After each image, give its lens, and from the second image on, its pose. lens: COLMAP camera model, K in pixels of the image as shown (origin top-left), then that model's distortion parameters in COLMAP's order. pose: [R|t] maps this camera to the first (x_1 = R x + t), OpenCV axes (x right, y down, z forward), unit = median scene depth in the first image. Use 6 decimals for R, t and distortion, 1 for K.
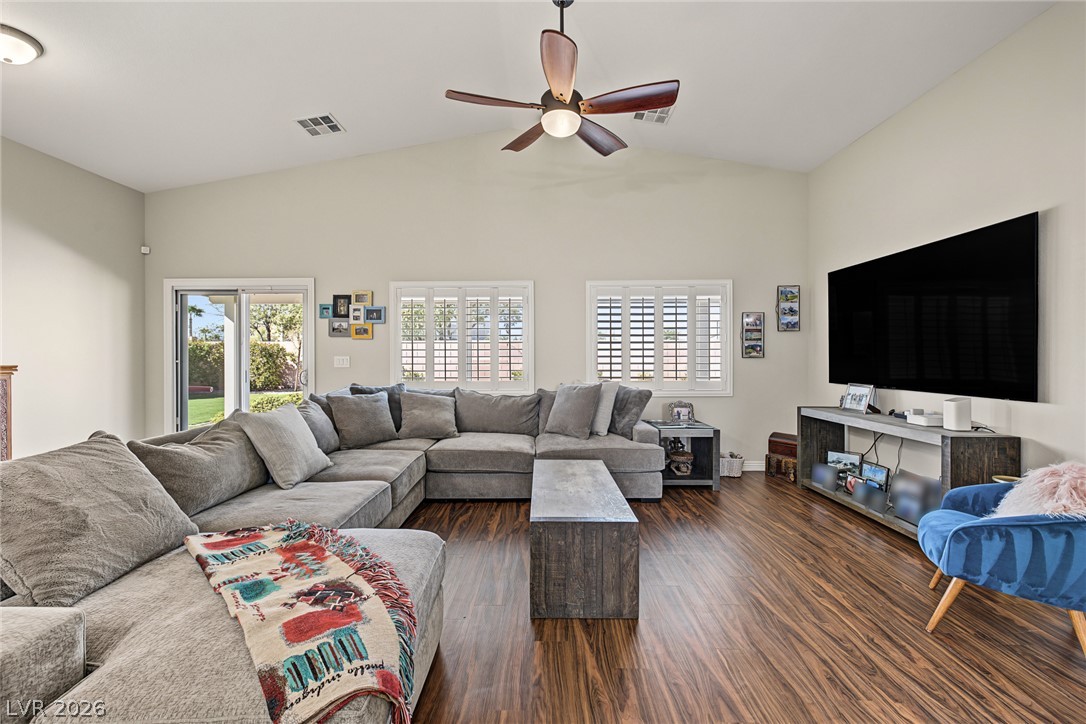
lens RADIAL K [[458.9, 0, 547.3], [0, 458.9, 360.8], [0, 0, 1]] dist [0.006411, -0.001765]
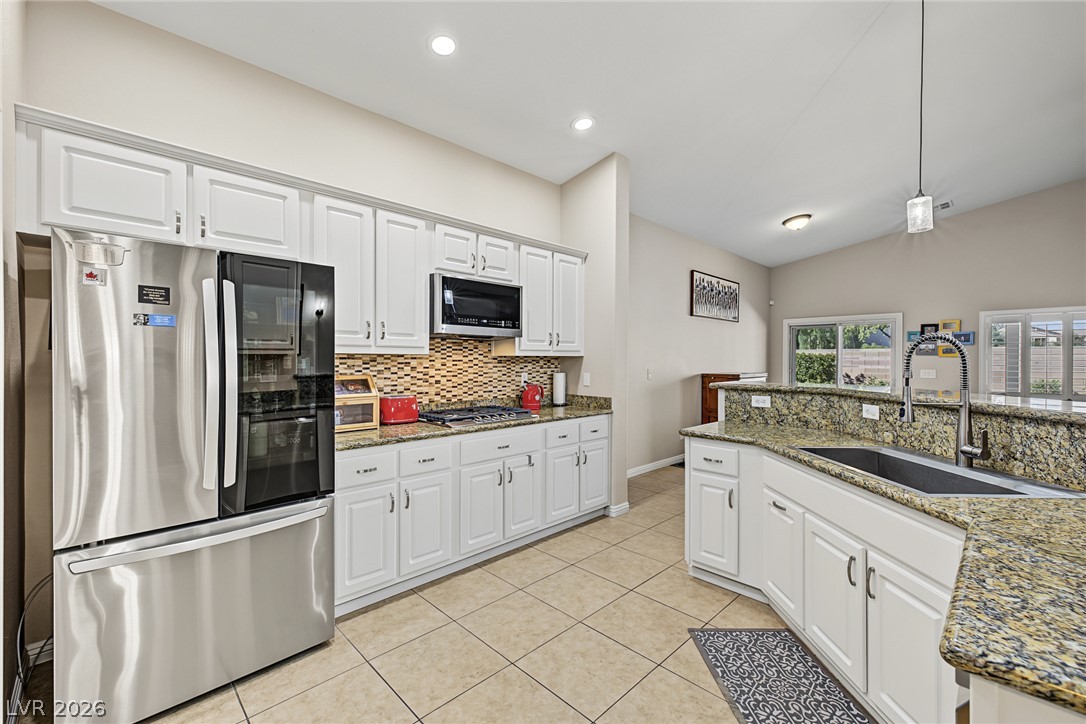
lens RADIAL K [[458.9, 0, 543.6], [0, 458.9, 360.5], [0, 0, 1]] dist [0.006411, -0.001765]
pose [[0.701606, 0.009042, -0.712507, -0.315391], [-0.013684, 0.999906, -0.000785, -0.023021], [0.712433, 0.010301, 0.701664, -0.834201]]
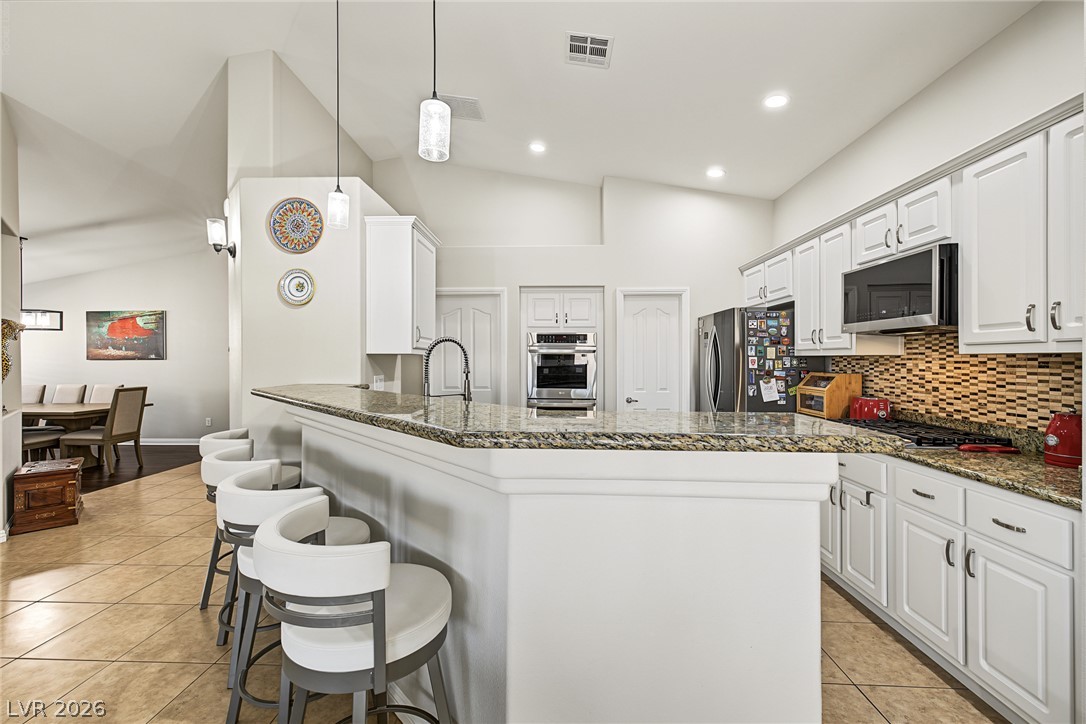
lens RADIAL K [[458.9, 0, 536.9], [0, 458.9, 358.1], [0, 0, 1]] dist [0.006411, -0.001765]
pose [[-0.999150, 0.000753, 0.041211, -0.487369], [0.001087, 0.999967, 0.008070, -0.031606], [-0.041203, 0.008108, -0.999118, 0.200294]]
